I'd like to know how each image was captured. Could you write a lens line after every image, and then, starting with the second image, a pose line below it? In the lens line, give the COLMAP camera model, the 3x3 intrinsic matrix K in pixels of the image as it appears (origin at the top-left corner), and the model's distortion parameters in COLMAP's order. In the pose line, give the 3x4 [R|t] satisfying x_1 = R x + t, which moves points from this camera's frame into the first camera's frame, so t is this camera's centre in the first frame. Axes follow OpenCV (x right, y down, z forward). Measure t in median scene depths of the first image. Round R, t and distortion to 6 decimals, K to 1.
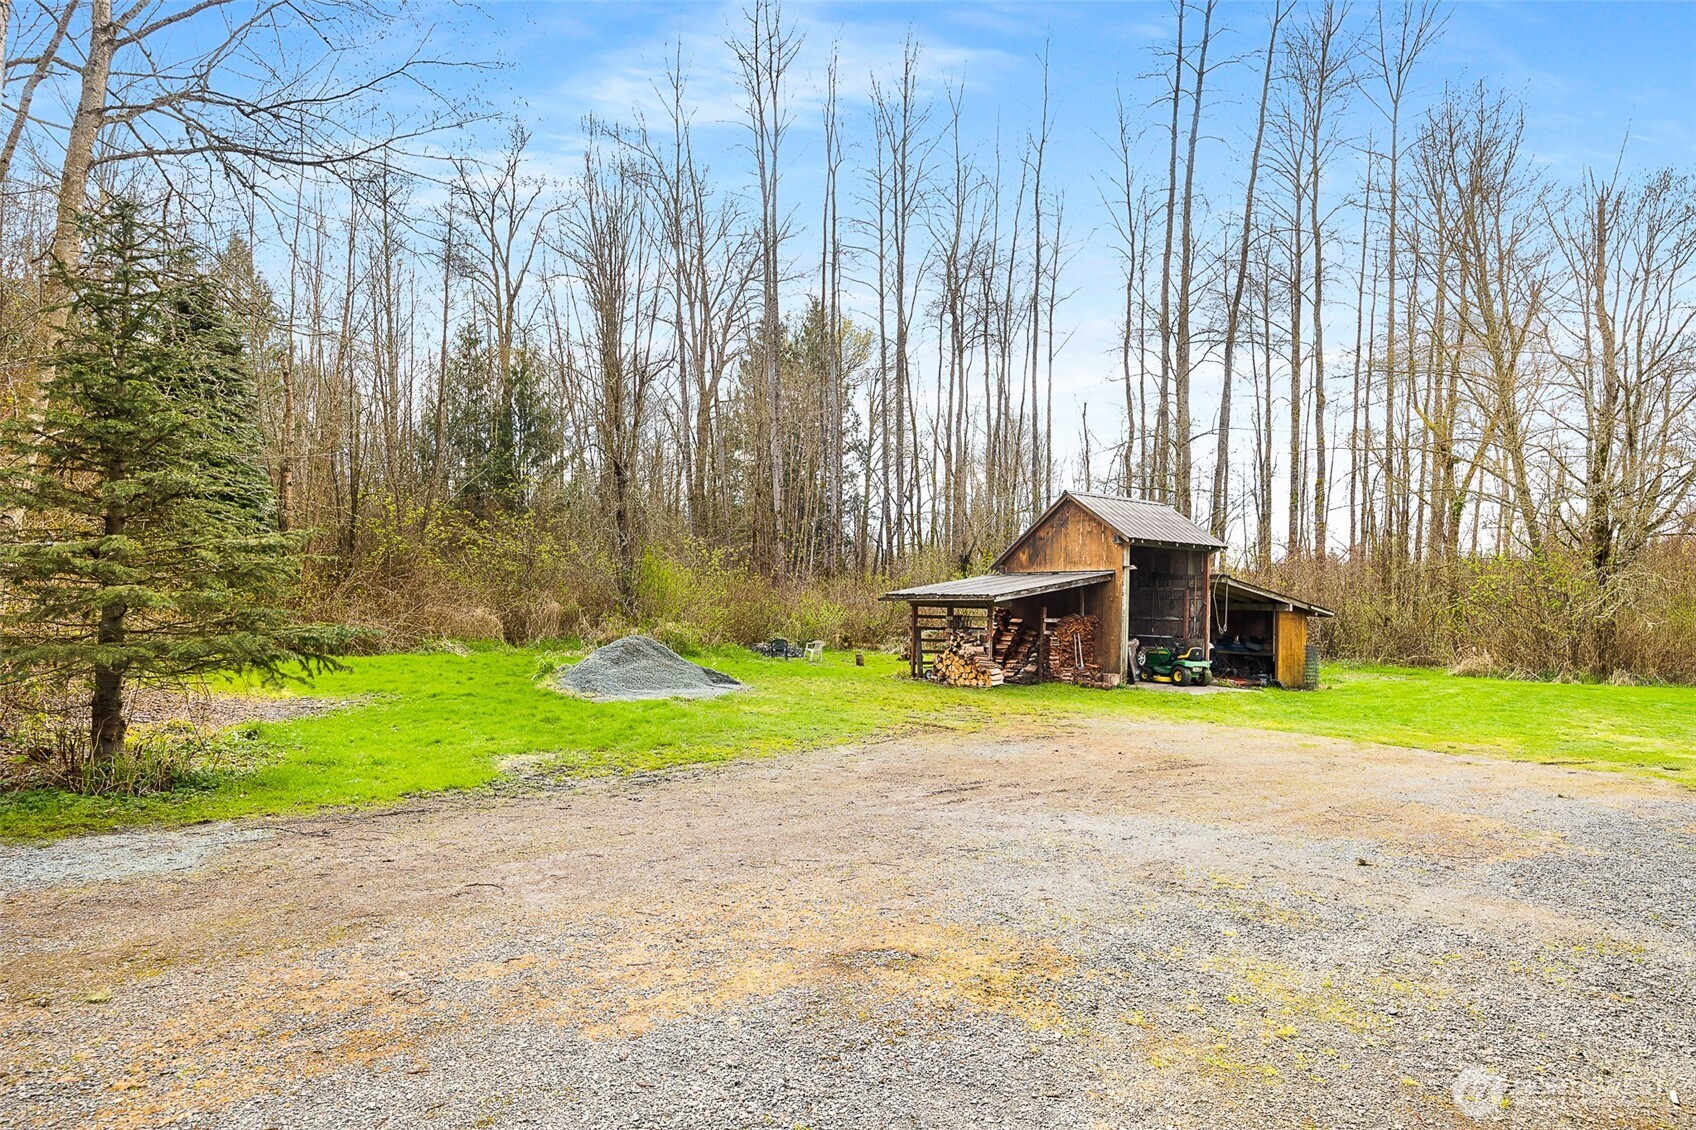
lens RADIAL K [[954.7, 0, 844.3], [0, 954.7, 613.1], [0, 0, 1]] dist [-0.002577, -0.003654]
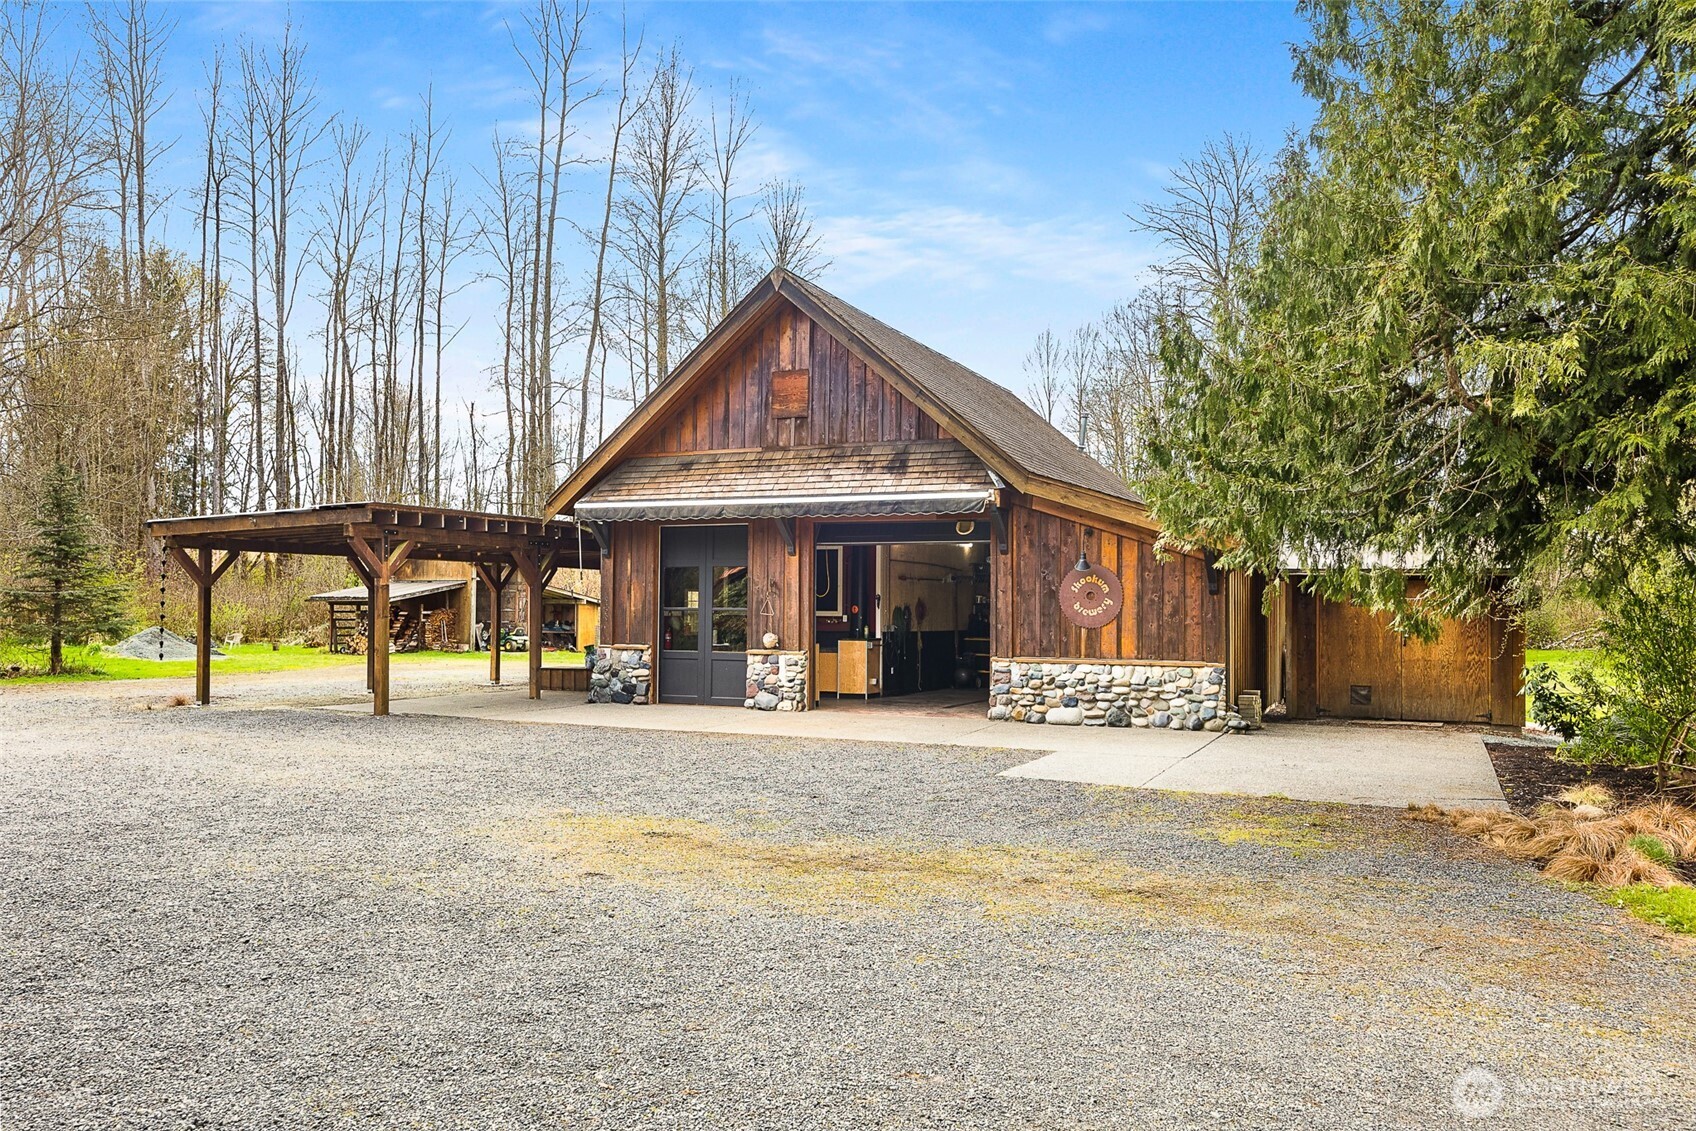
lens RADIAL K [[1303.4, 0, 834.4], [0, 1303.4, 566.8], [0, 0, 1]] dist [0.003872, -0.000818]
pose [[0.879239, -0.000071, 0.476380, -0.192758], [0.014435, 0.999545, -0.026492, -0.000831], [-0.476162, 0.030169, 0.878840, -1.082124]]
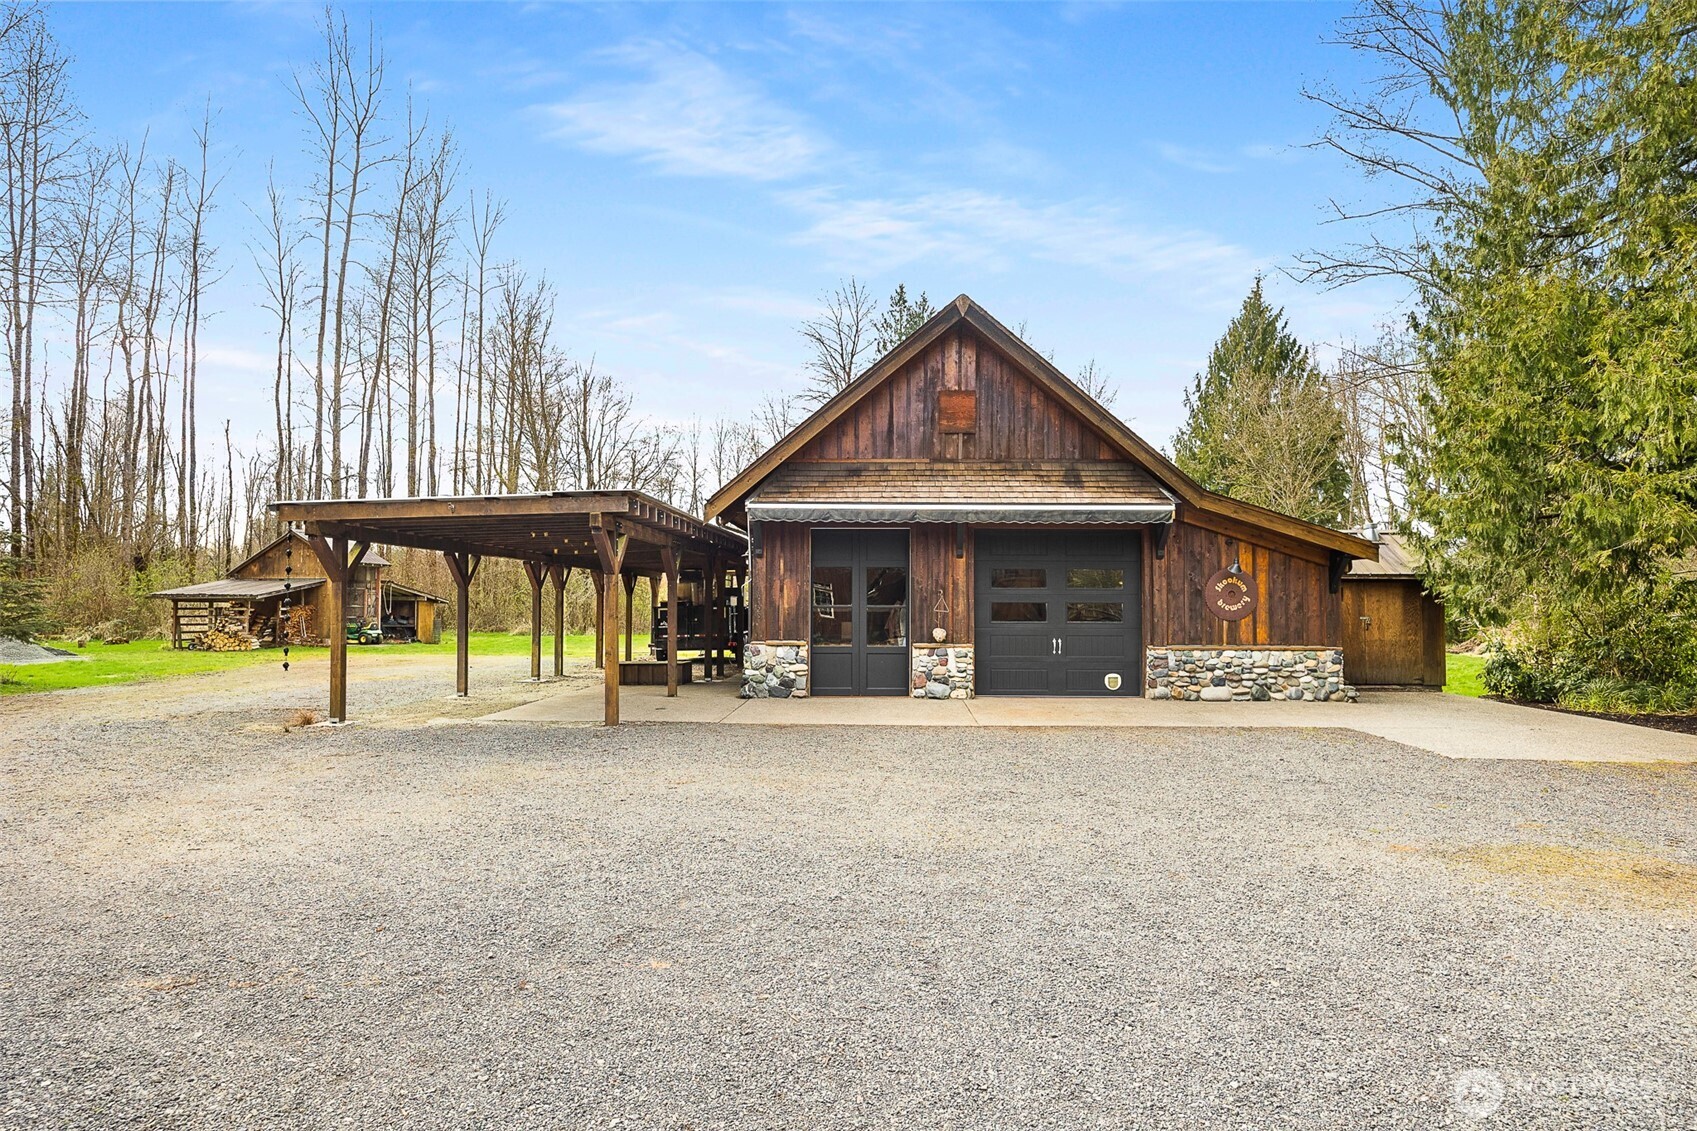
lens RADIAL K [[900.2, 0, 862.3], [0, 900.2, 573.7], [0, 0, 1]] dist [-0.001510, -0.000337]
pose [[0.606708, 0.006604, 0.794898, -0.369679], [0.014482, 0.999708, -0.019359, -0.008019], [-0.794793, 0.023257, 0.606435, -0.662237]]
